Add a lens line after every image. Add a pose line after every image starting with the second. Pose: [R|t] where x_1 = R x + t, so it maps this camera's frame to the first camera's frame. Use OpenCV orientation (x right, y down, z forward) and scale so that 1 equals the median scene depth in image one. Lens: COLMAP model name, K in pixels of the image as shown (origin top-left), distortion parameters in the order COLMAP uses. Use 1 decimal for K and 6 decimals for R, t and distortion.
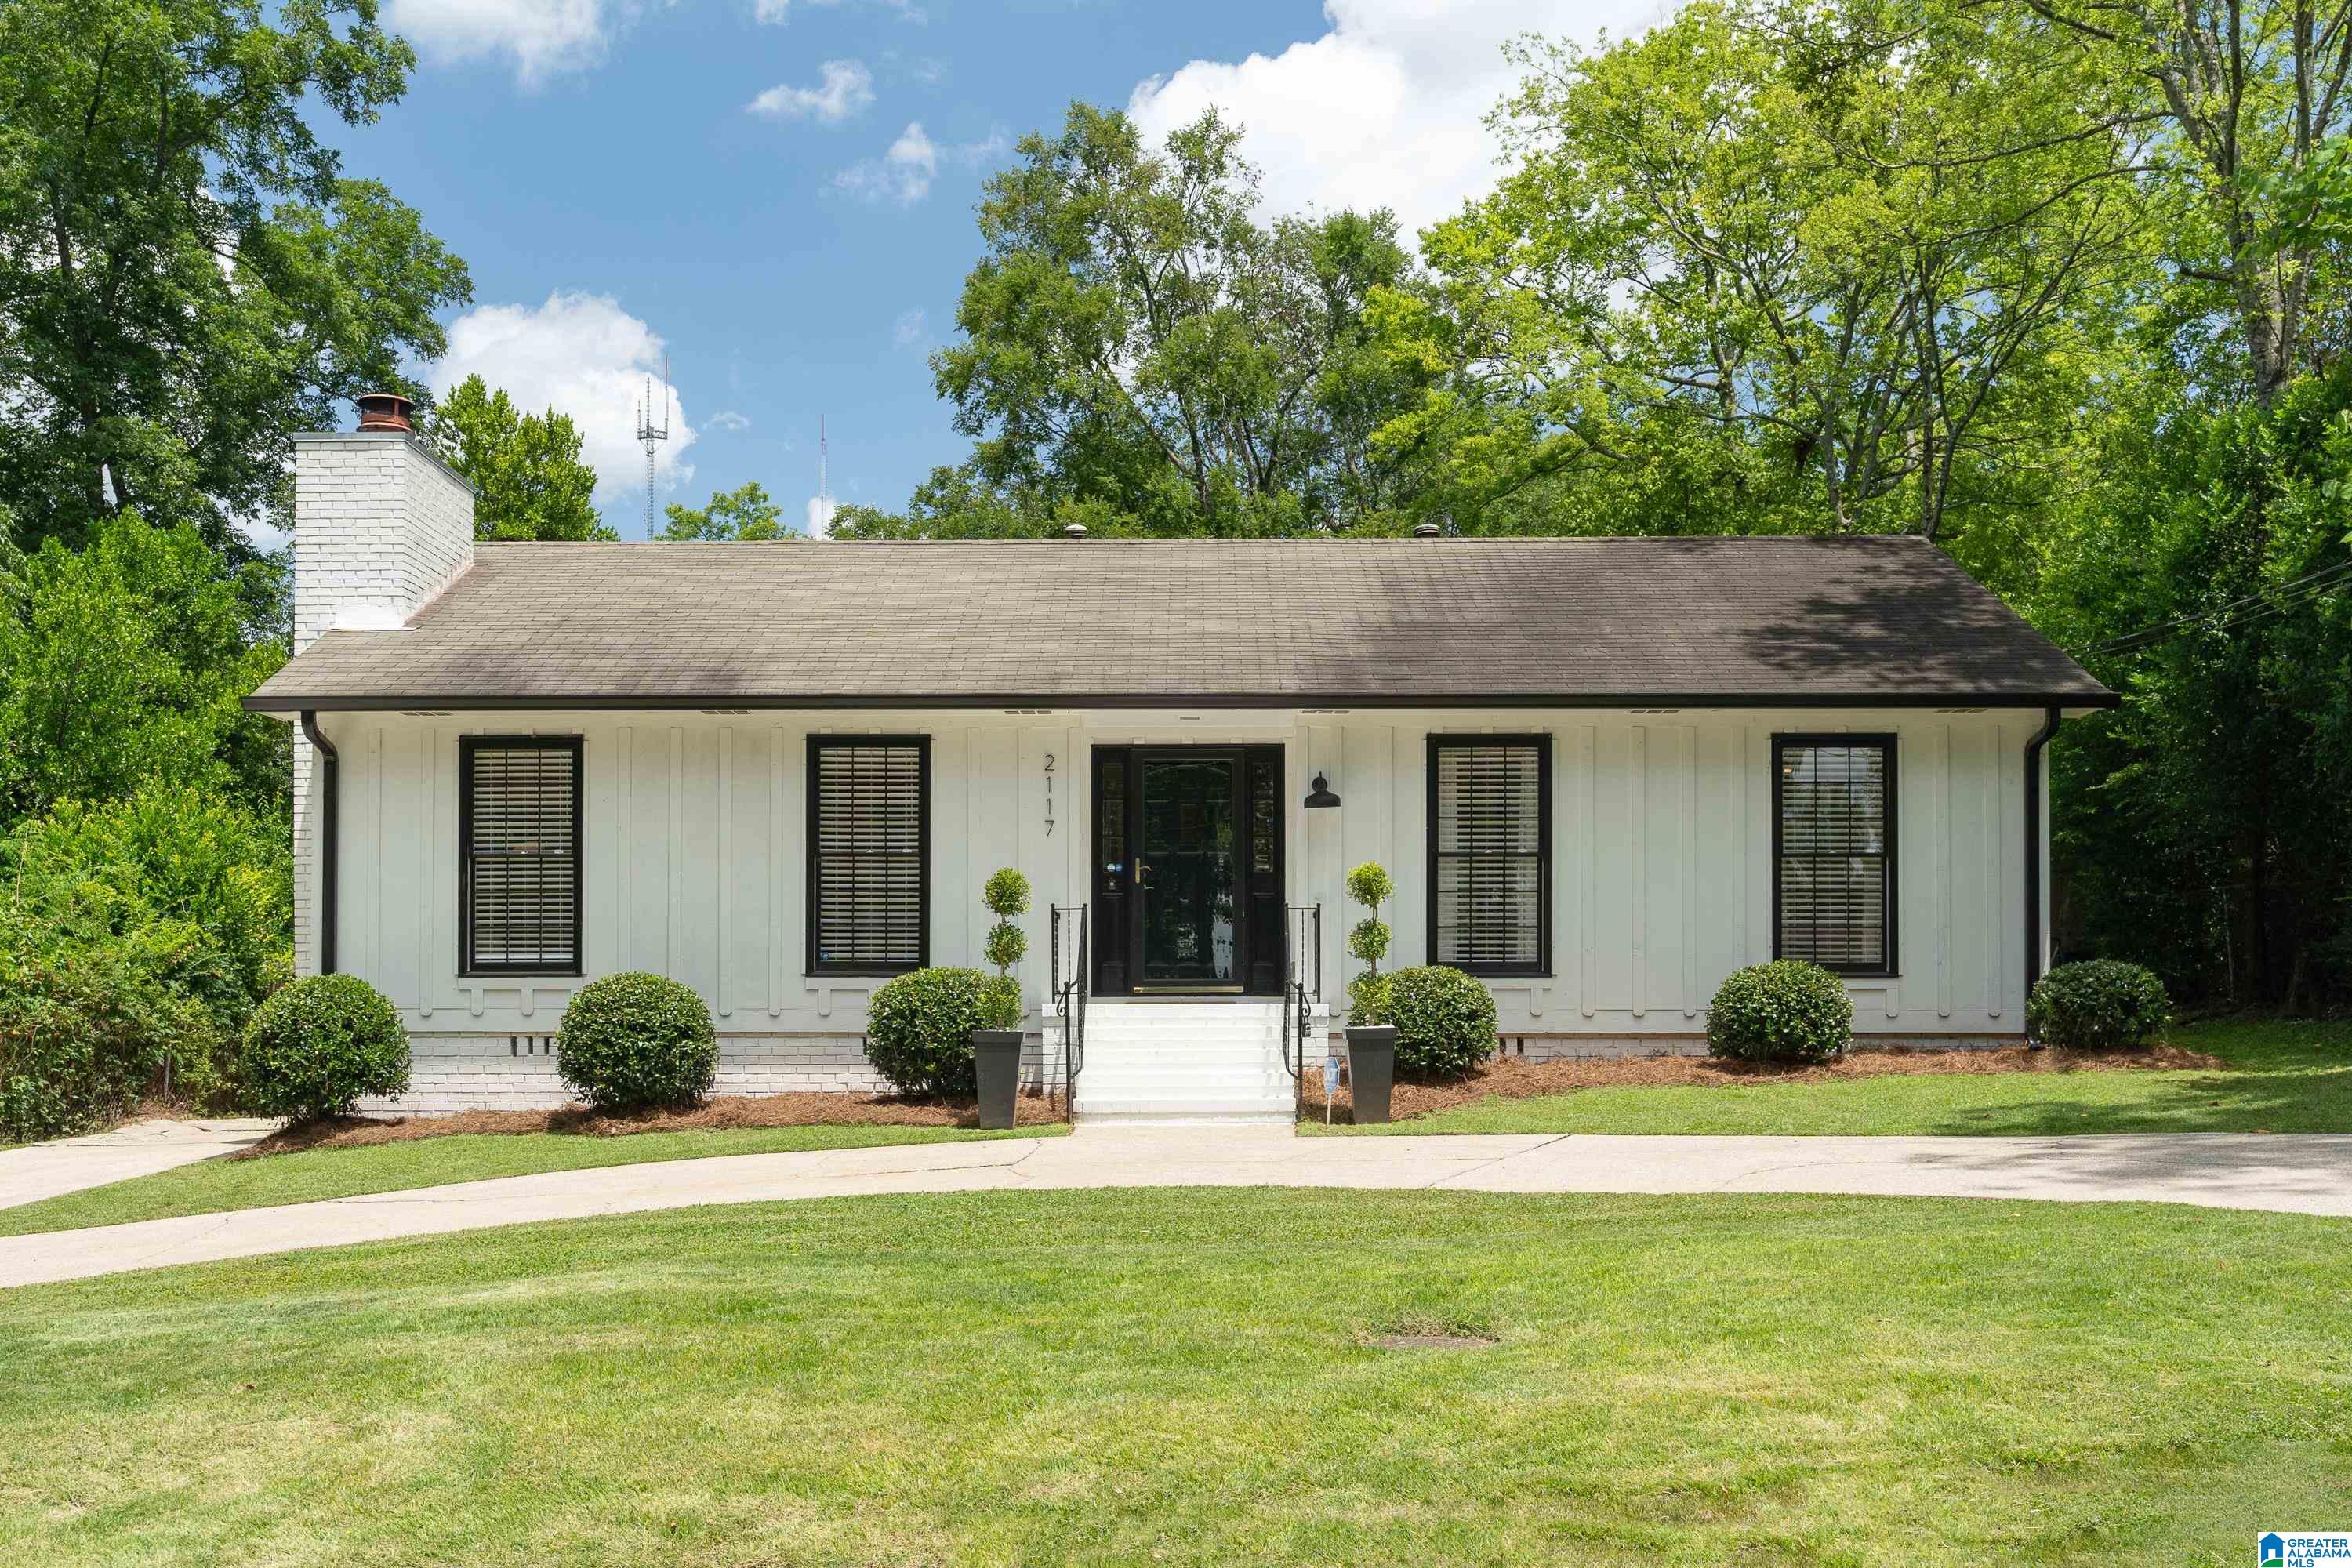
lens RADIAL K [[1742.6, 0, 1176.0], [0, 1742.6, 784.0], [0, 0, 1]] dist [0.006798, 0.001875]
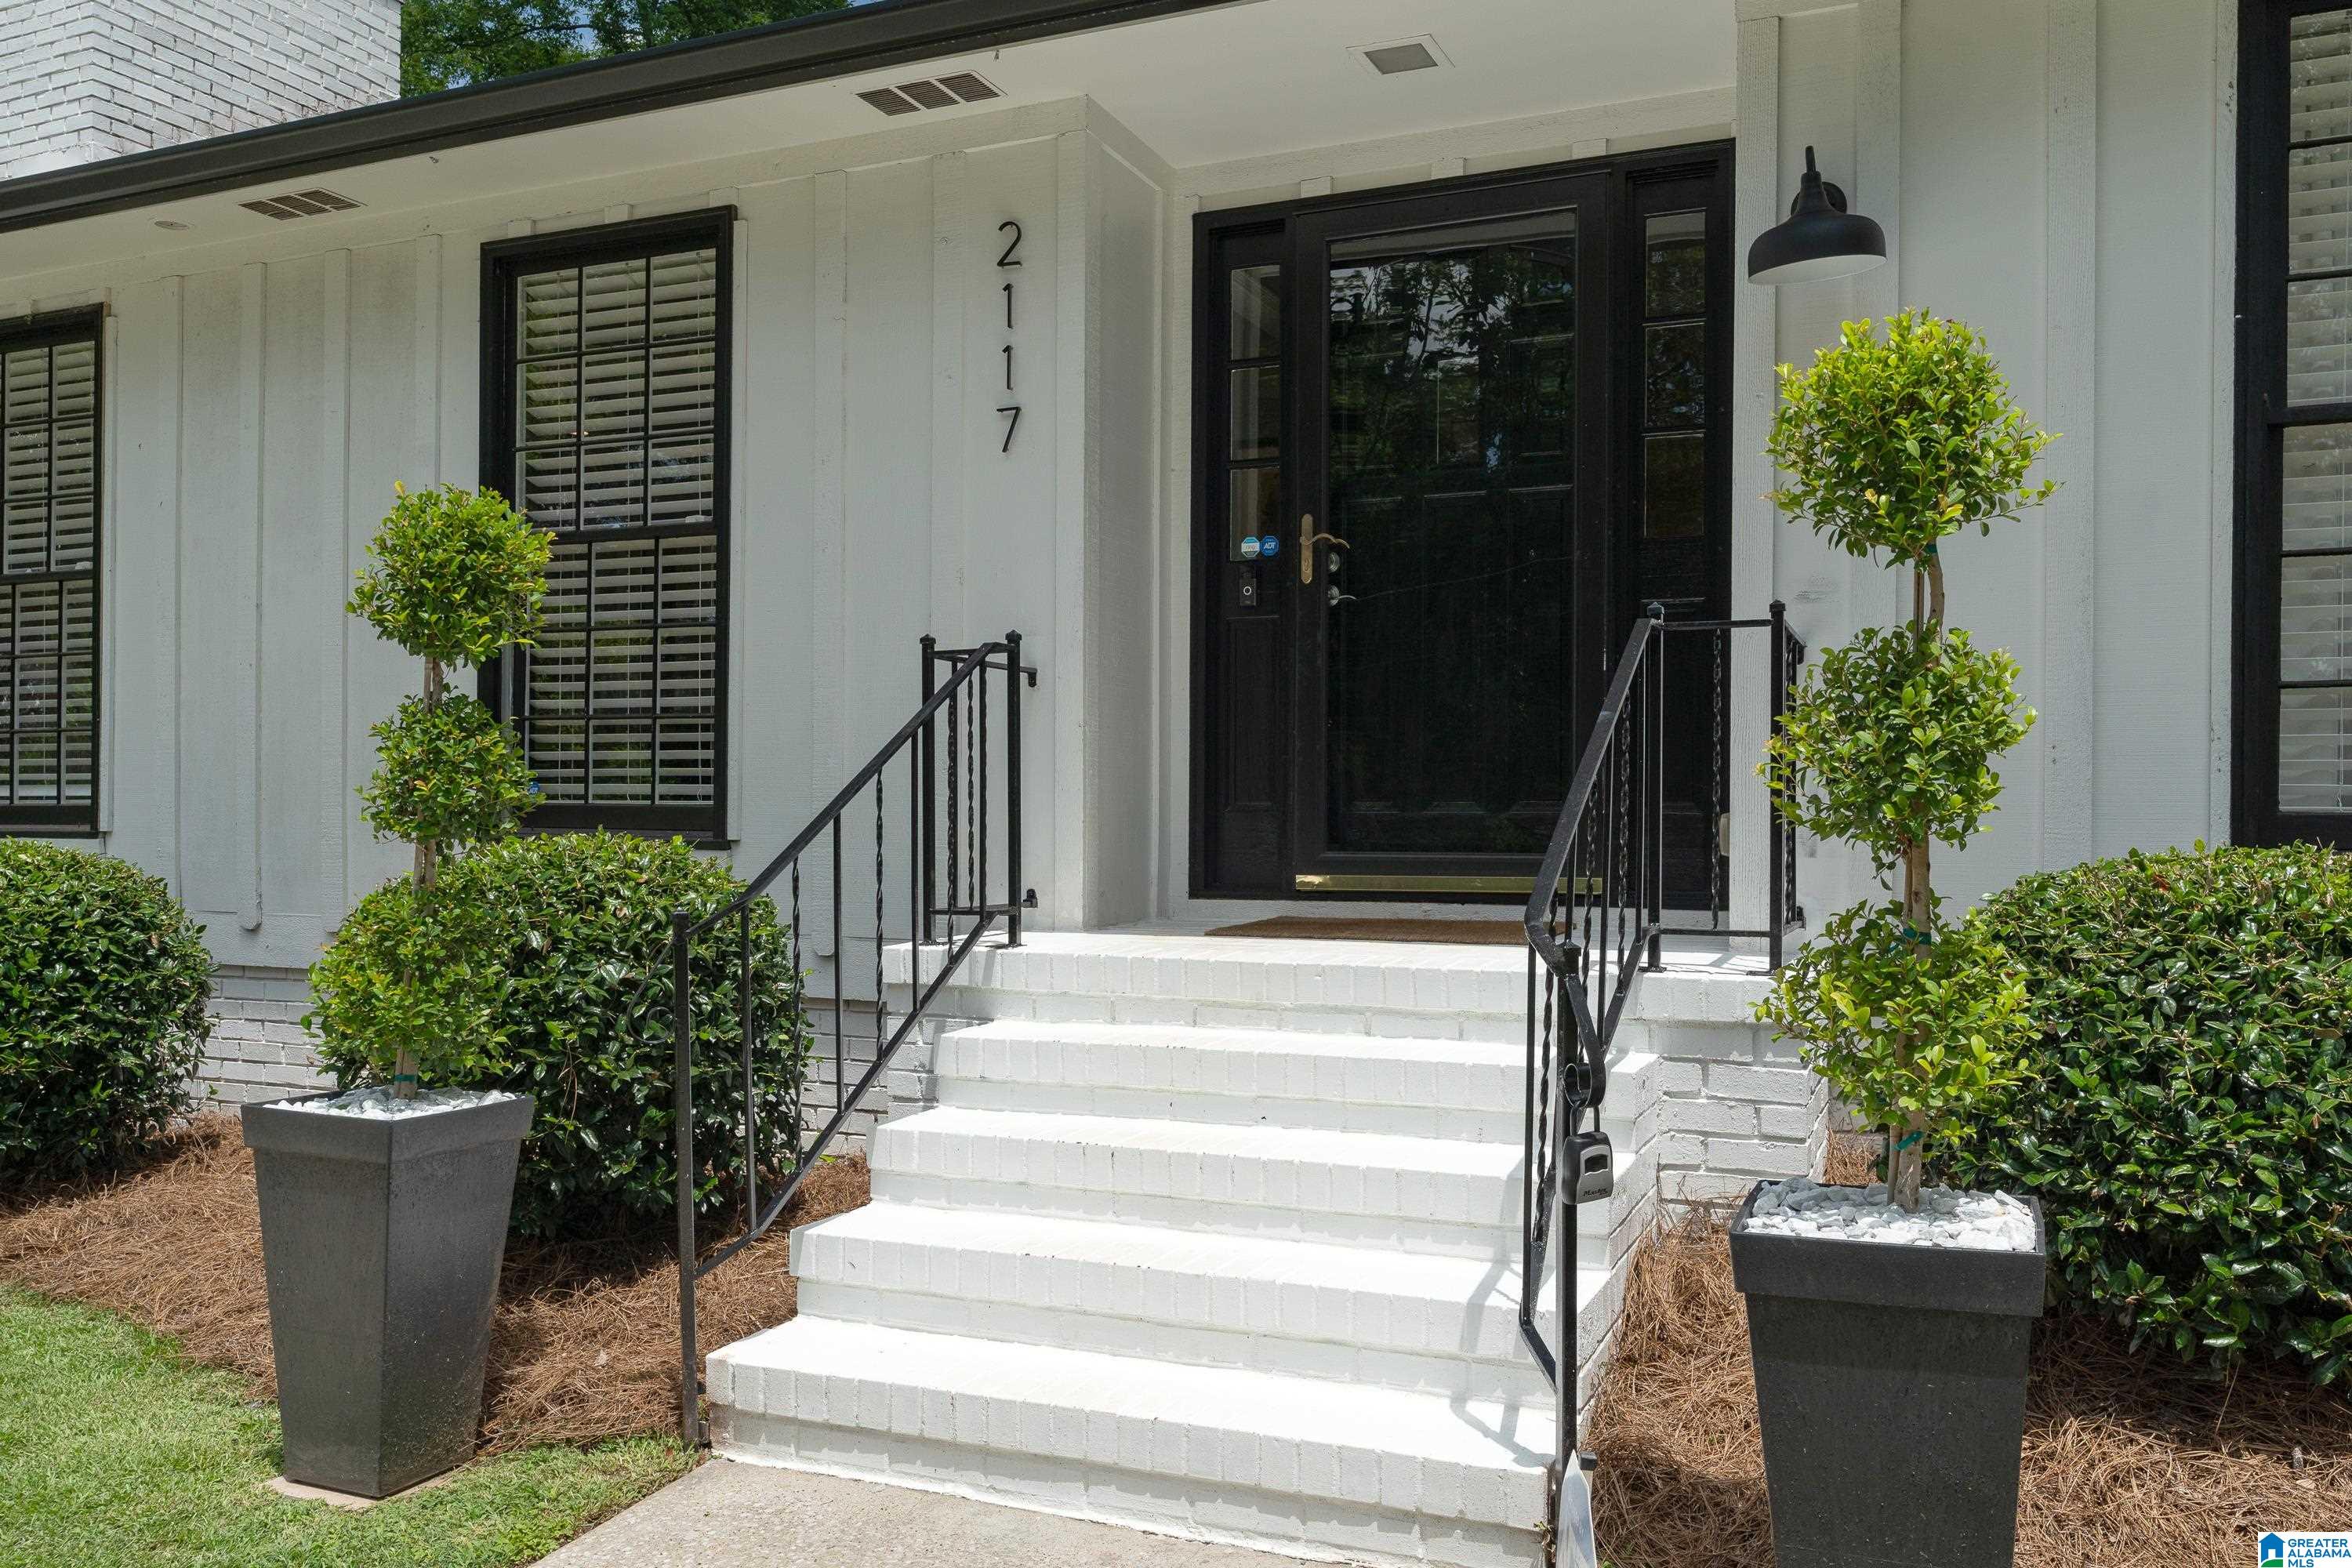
lens RADIAL K [[1767.2, 0, 1174.0], [0, 1767.2, 745.6], [0, 0, 1]] dist [-0.000378, 0.001680]
pose [[0.917071, -0.008607, -0.398632, 0.100777], [0.043986, 0.995849, 0.079691, 0.062456], [0.396291, -0.090616, 0.913642, 0.687115]]
